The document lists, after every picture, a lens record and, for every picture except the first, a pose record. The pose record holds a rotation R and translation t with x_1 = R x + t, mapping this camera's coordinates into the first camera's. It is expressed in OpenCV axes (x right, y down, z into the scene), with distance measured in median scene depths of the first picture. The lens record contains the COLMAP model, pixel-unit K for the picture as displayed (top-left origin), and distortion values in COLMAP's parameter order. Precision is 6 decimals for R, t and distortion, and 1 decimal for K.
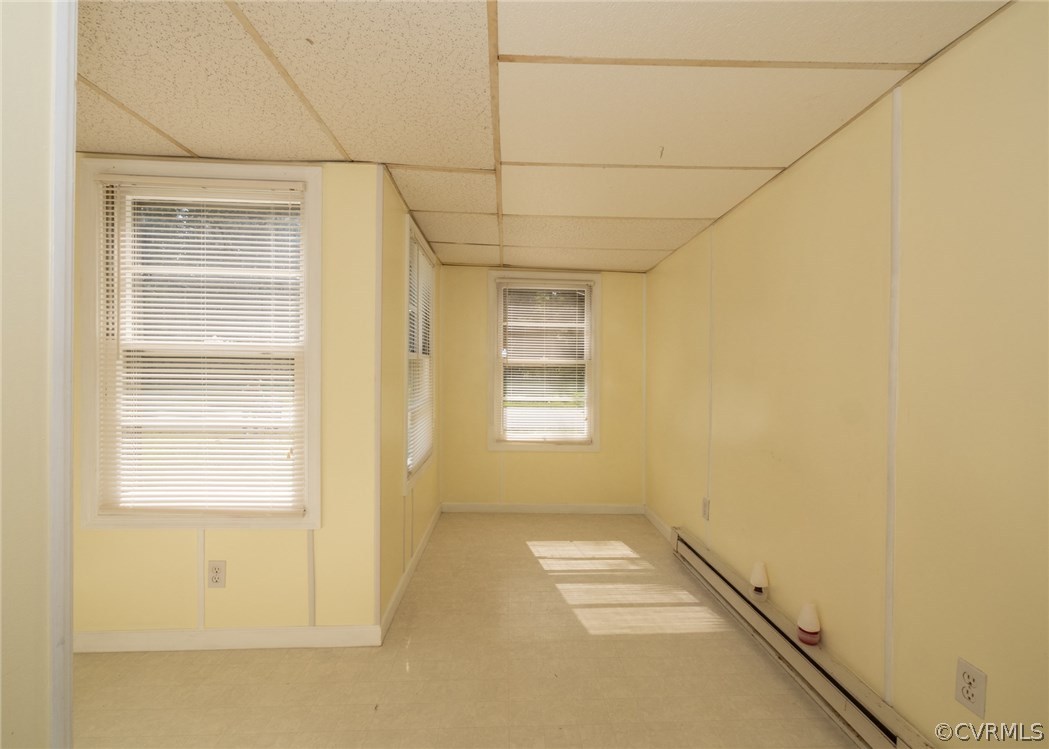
lens RADIAL K [[455.6, 0, 526.0], [0, 455.6, 370.5], [0, 0, 1]] dist [-0.000484, 0.000168]
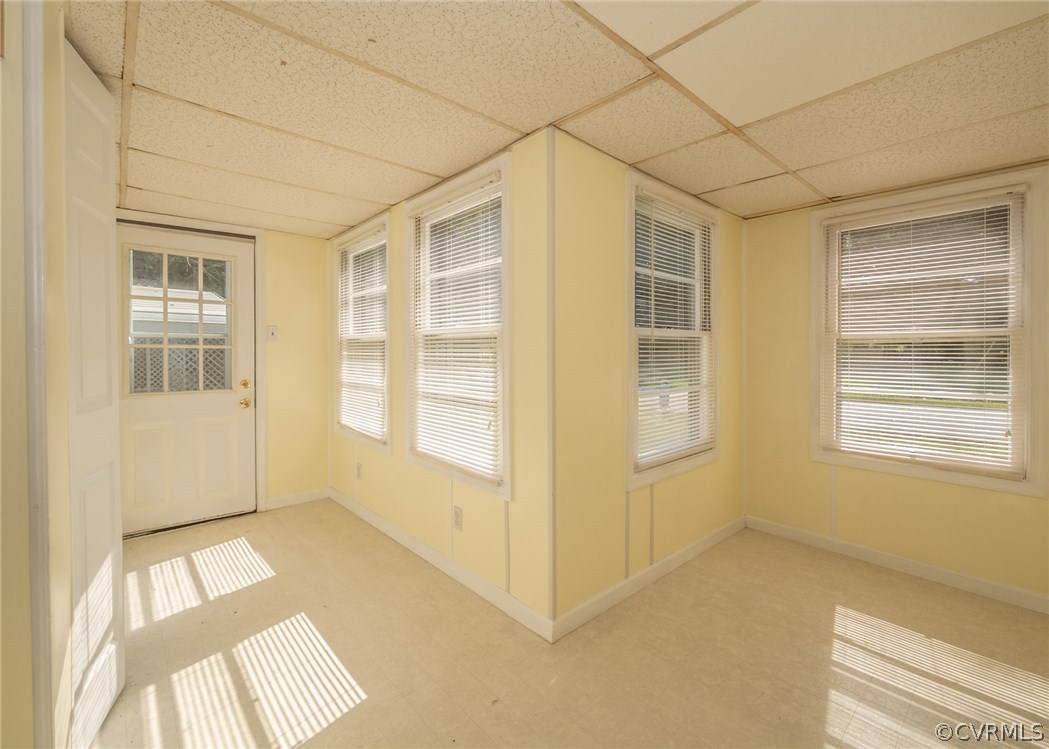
lens RADIAL K [[453.4, 0, 533.3], [0, 453.4, 355.3], [0, 0, 1]] dist [-0.001934, 0.000201]
pose [[0.632354, -0.009377, -0.774623, 0.256479], [0.004745, 0.999955, -0.008231, 0.017074], [0.774665, 0.001529, 0.632370, 0.263370]]
